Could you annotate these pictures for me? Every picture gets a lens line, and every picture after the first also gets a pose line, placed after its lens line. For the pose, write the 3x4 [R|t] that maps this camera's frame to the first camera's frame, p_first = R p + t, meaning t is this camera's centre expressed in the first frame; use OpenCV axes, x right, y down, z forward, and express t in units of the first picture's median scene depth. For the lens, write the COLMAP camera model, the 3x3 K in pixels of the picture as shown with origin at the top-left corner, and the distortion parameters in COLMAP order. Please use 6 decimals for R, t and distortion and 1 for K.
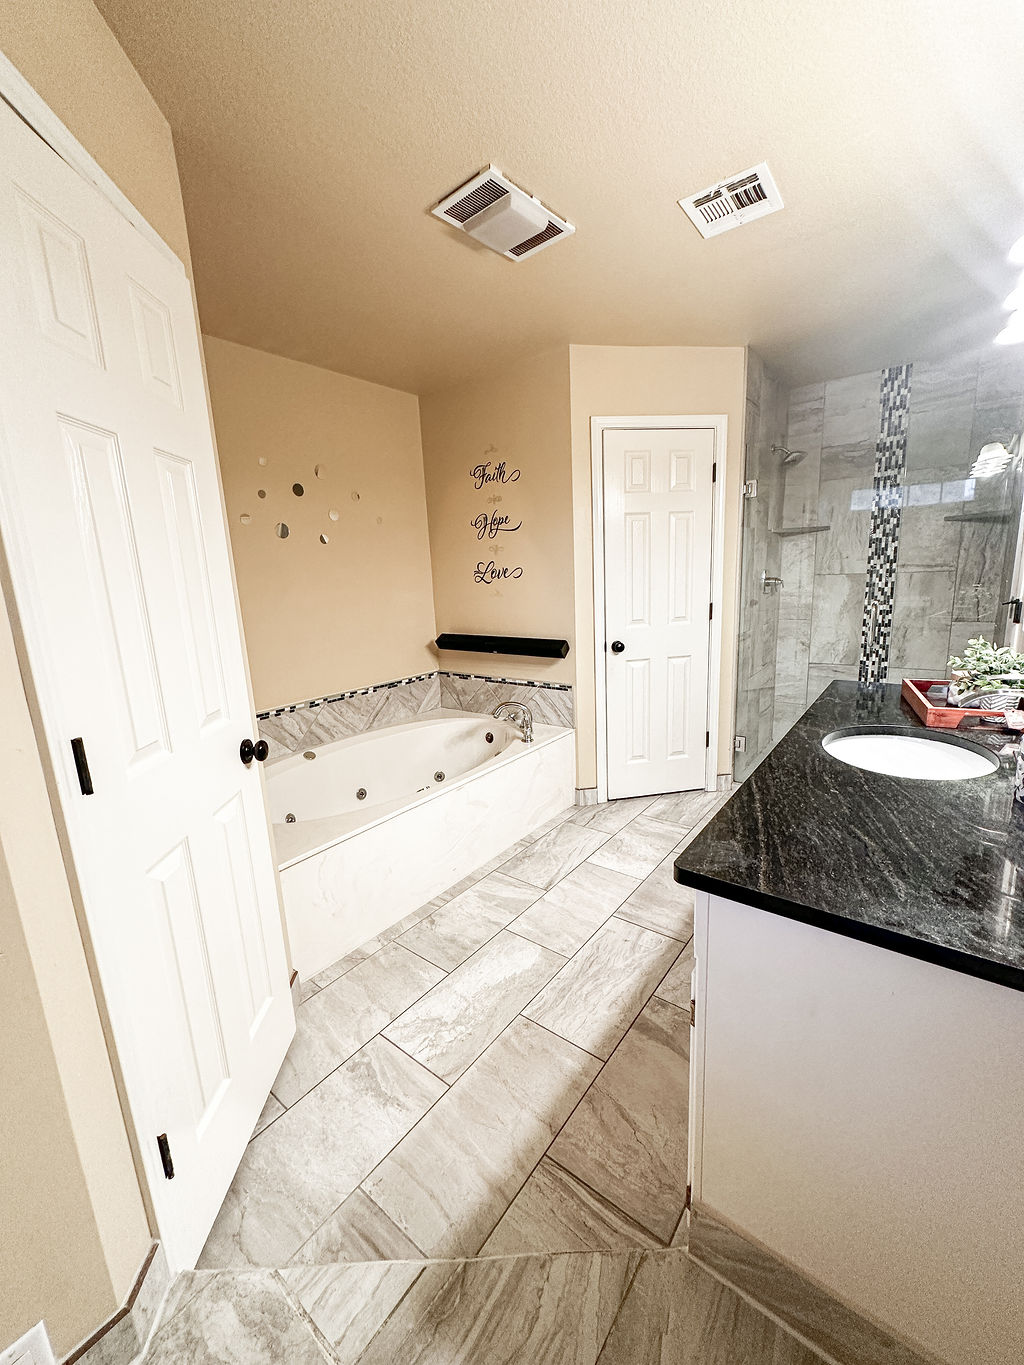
lens RADIAL K [[544.1, 0, 510.8], [0, 544.1, 680.7], [0, 0, 1]] dist [-0.003571, -0.000241]
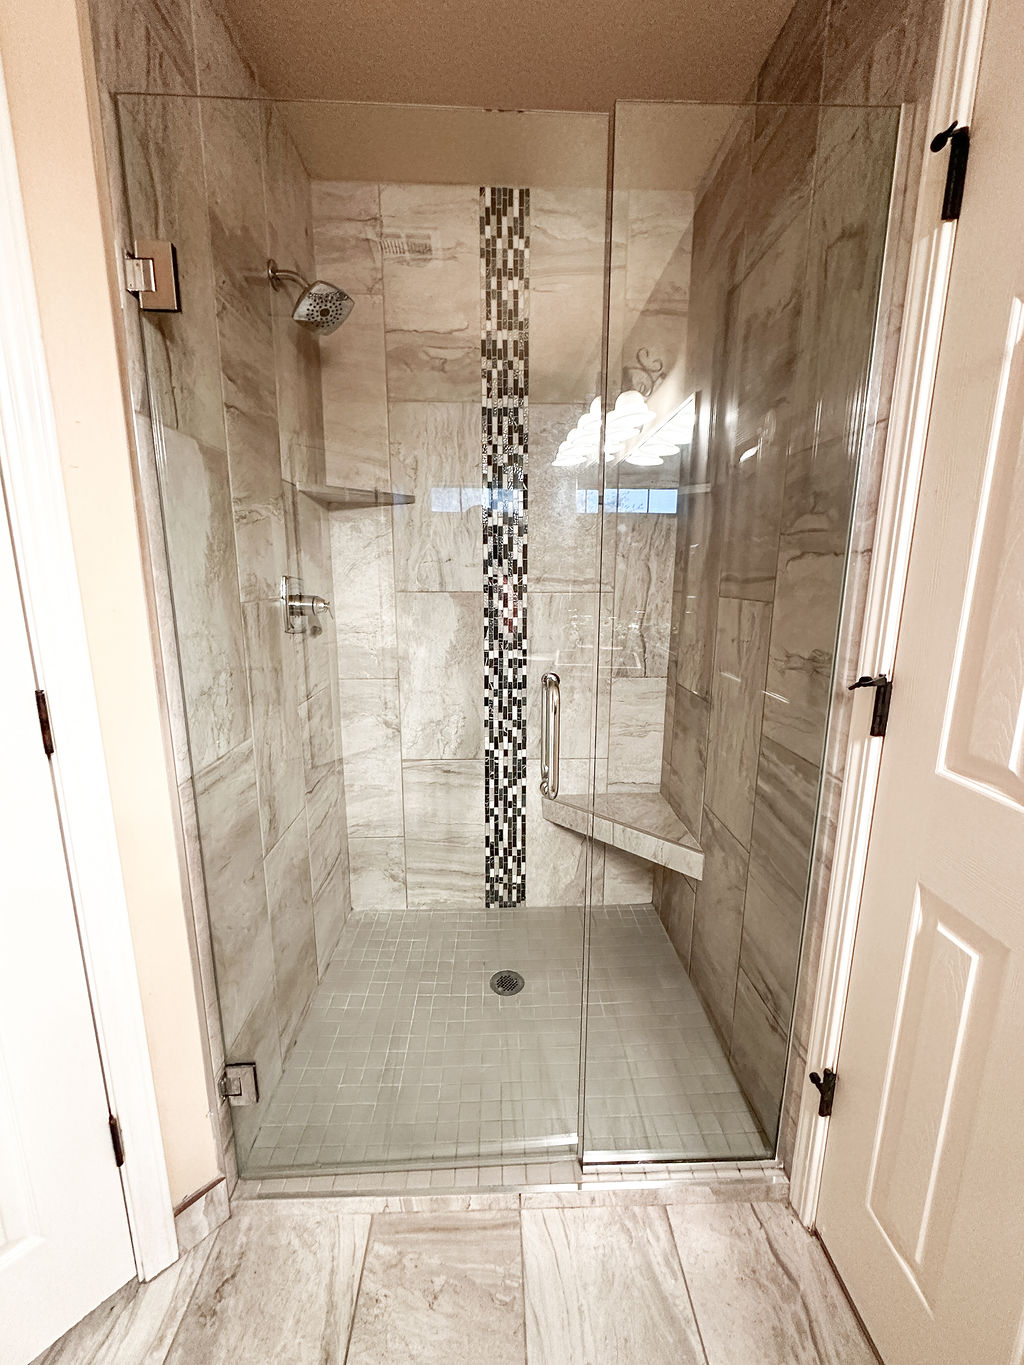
lens RADIAL K [[544.1, 0, 513.6], [0, 544.1, 681.5], [0, 0, 1]] dist [-0.003571, -0.000241]
pose [[0.764783, -0.074788, 0.639933, 0.331184], [0.088400, 0.996027, 0.010757, -0.113407], [-0.638195, 0.048344, 0.768355, 0.577469]]
